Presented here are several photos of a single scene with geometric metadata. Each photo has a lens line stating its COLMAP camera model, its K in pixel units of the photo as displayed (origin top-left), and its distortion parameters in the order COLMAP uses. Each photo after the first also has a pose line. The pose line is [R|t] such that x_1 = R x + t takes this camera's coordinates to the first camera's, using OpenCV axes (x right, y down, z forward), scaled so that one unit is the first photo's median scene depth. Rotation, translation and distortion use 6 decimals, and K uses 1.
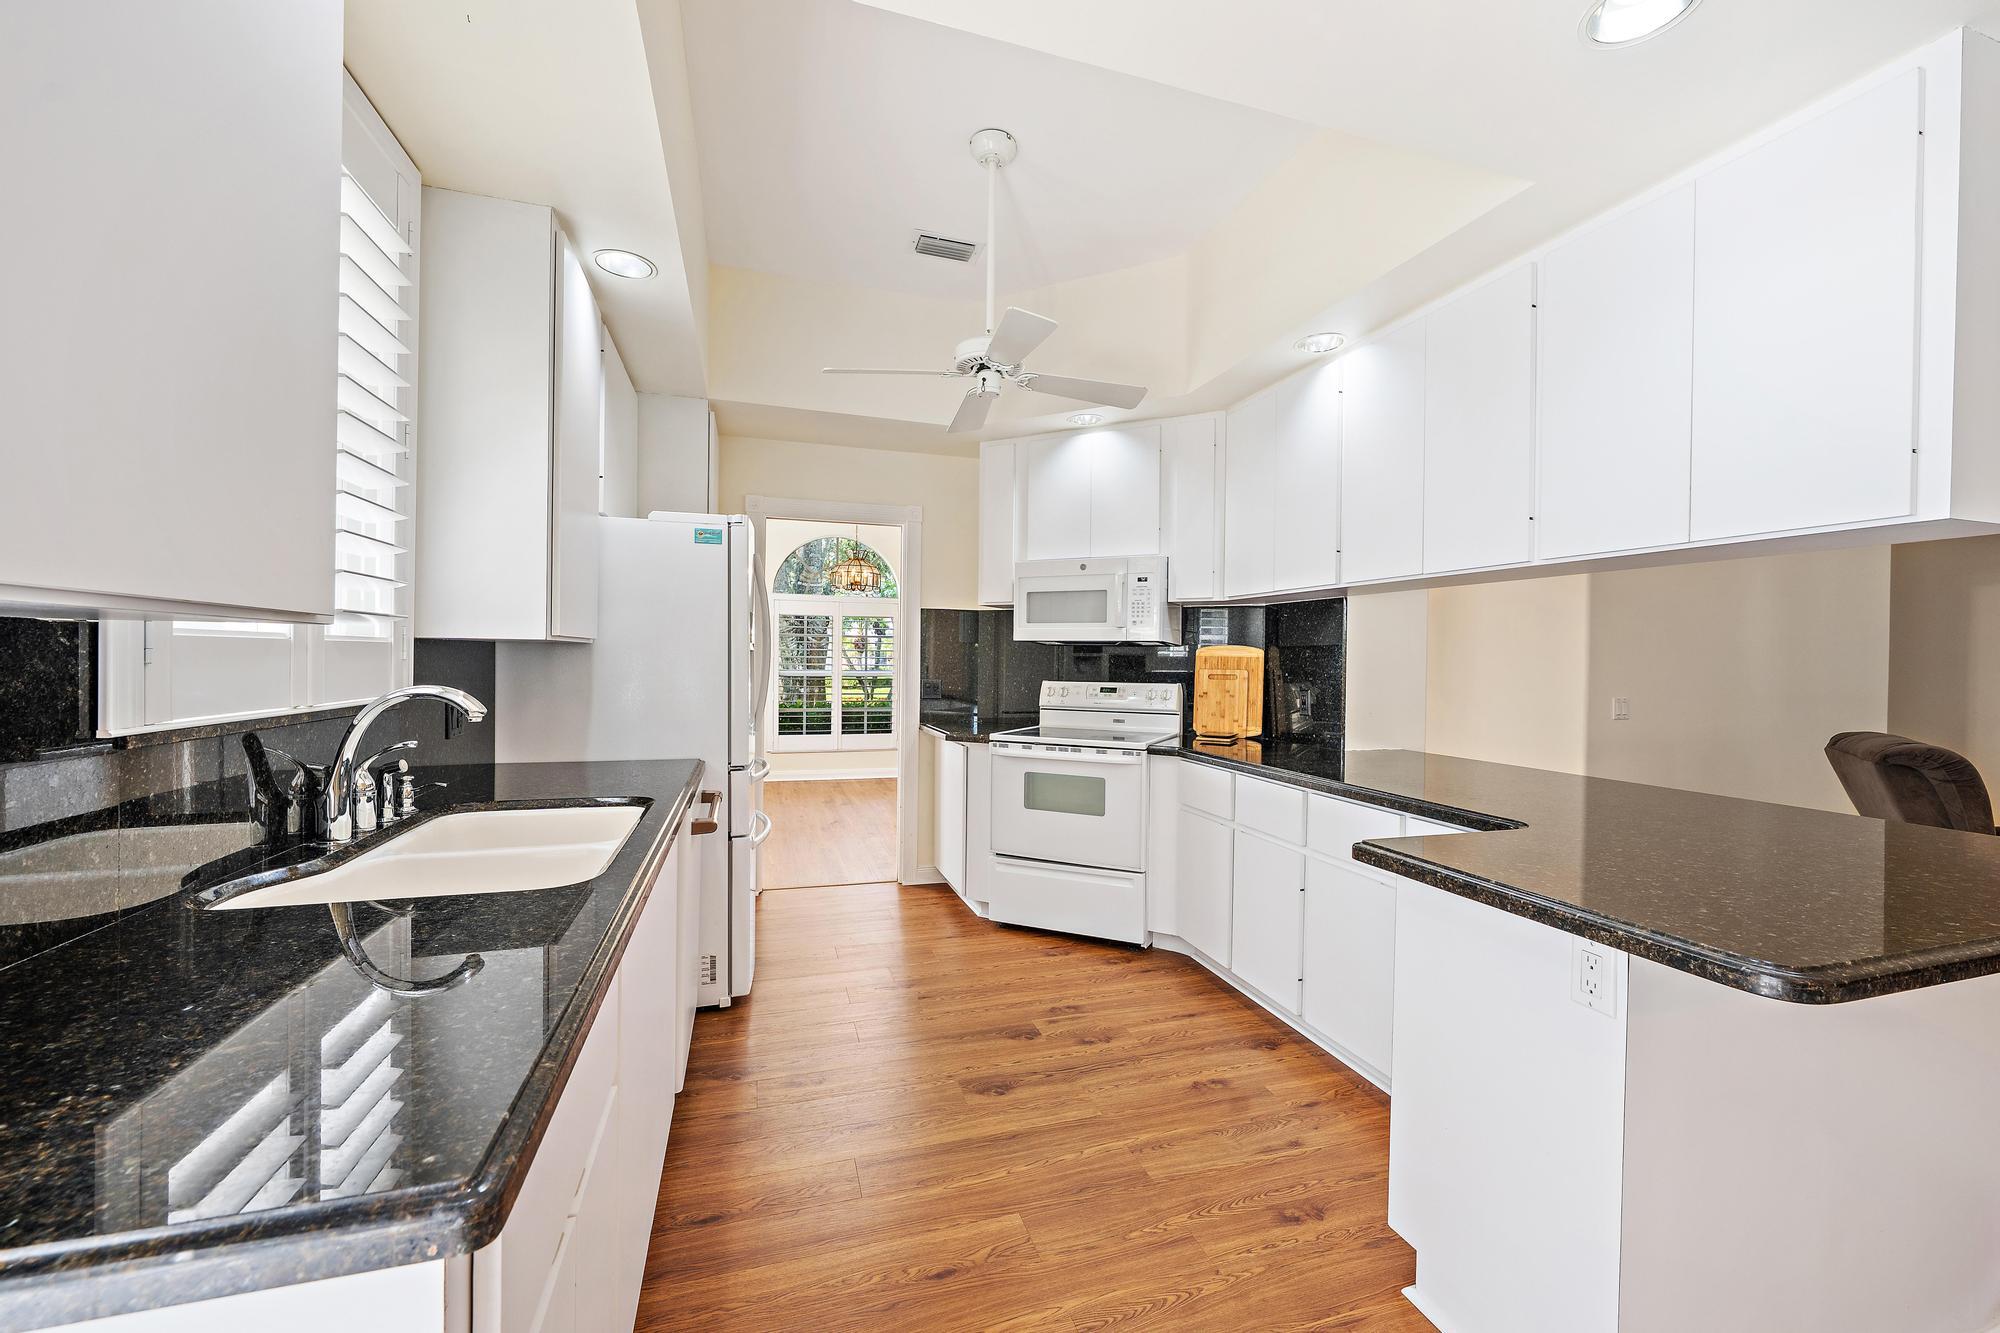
lens RADIAL K [[780.8, 0, 994.0], [0, 780.8, 665.0], [0, 0, 1]] dist [0.000023, -0.000111]
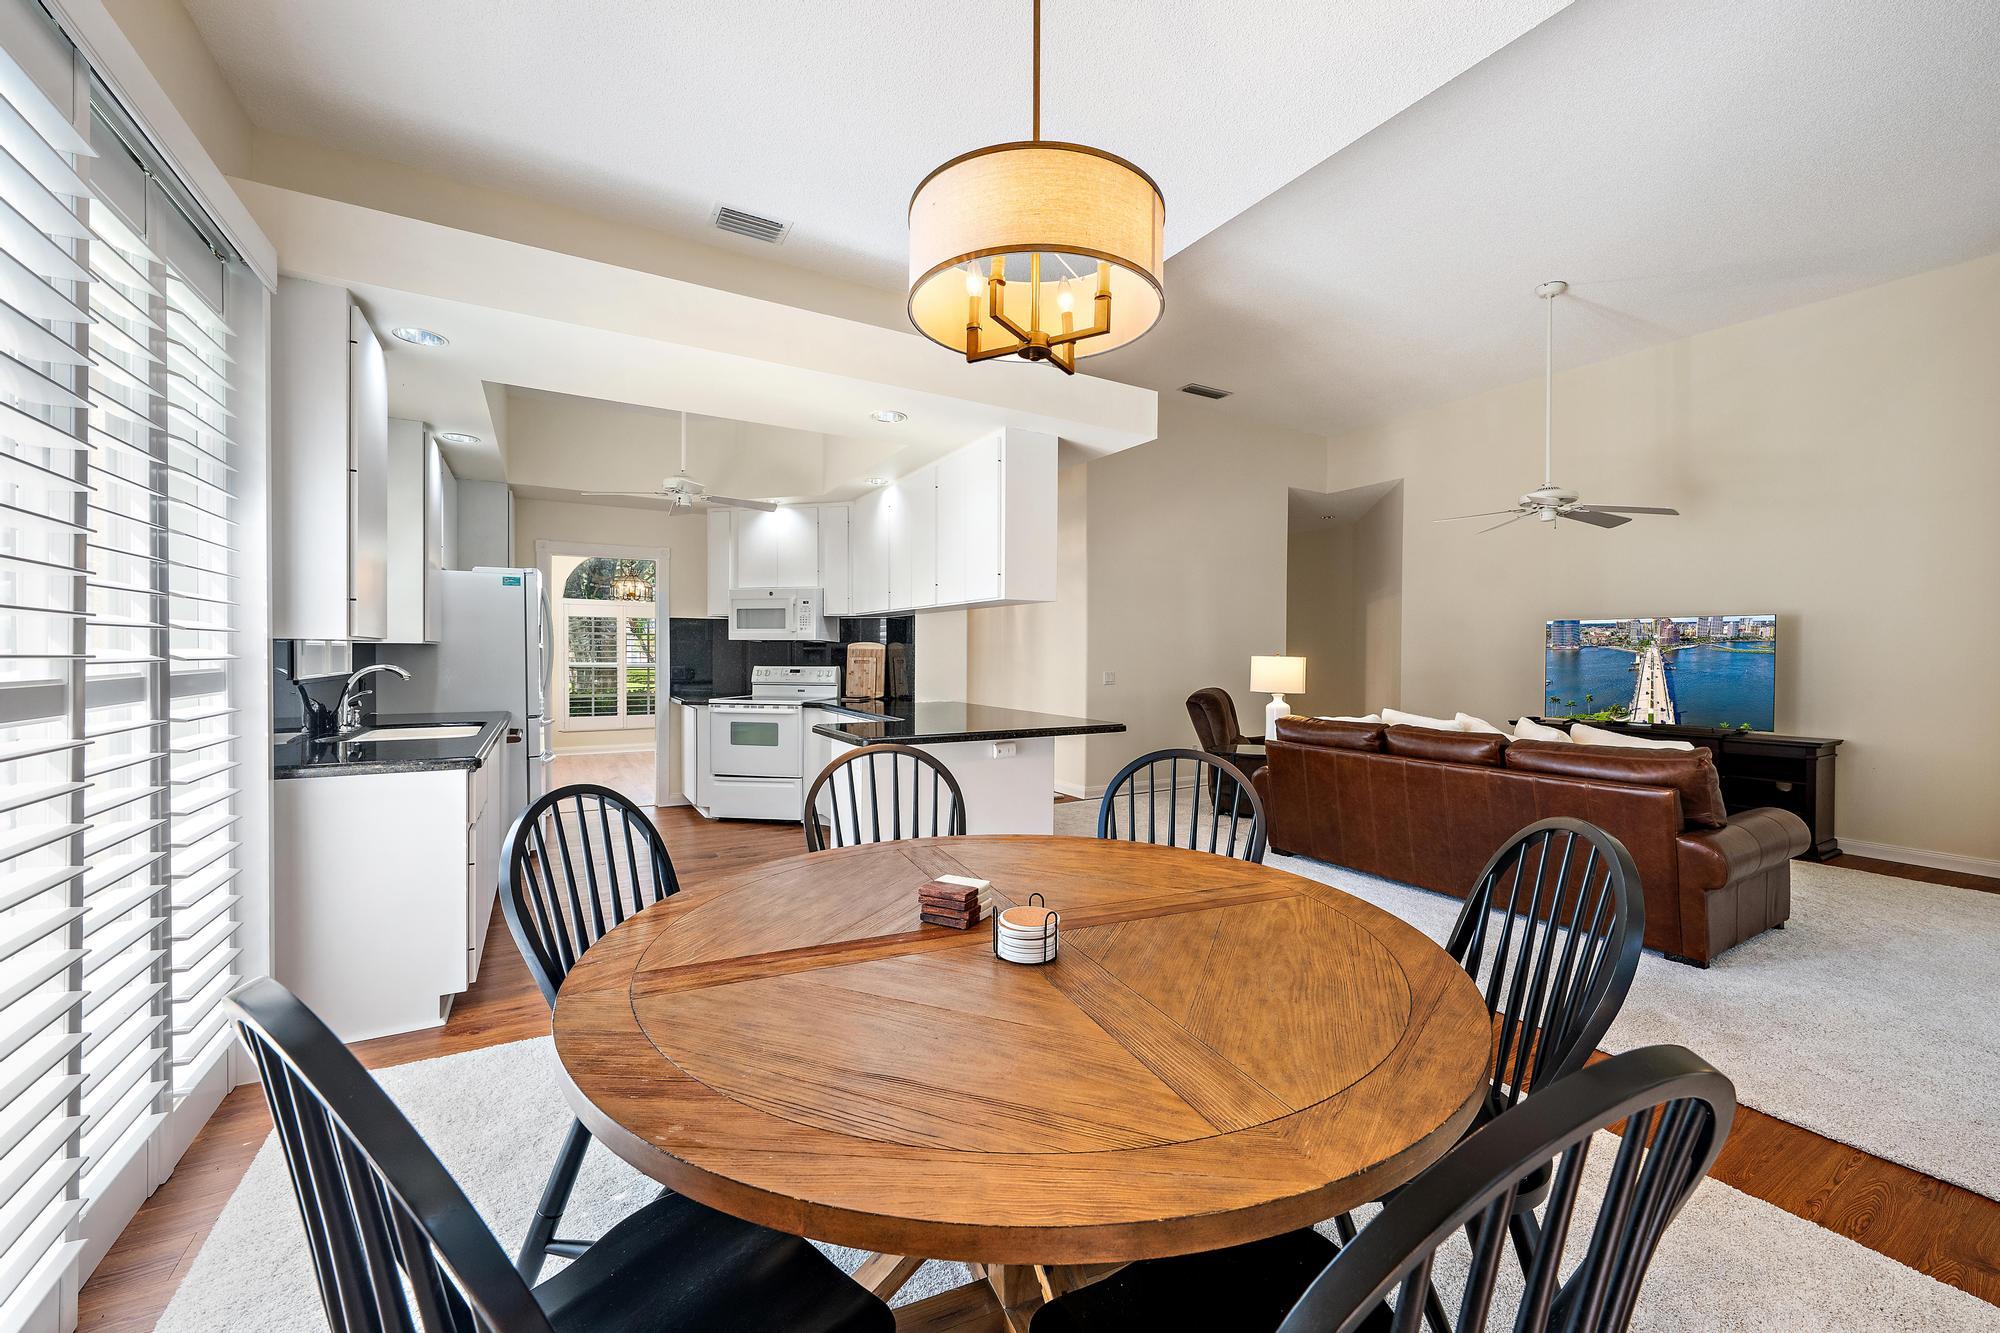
lens RADIAL K [[780.8, 0, 1006.3], [0, 780.8, 659.0], [0, 0, 1]] dist [0.000023, -0.000111]
pose [[0.973324, -0.009822, 0.229223, 0.210611], [0.009313, 0.999951, 0.003302, 0.007204], [-0.229244, -0.001079, 0.973368, -0.651437]]
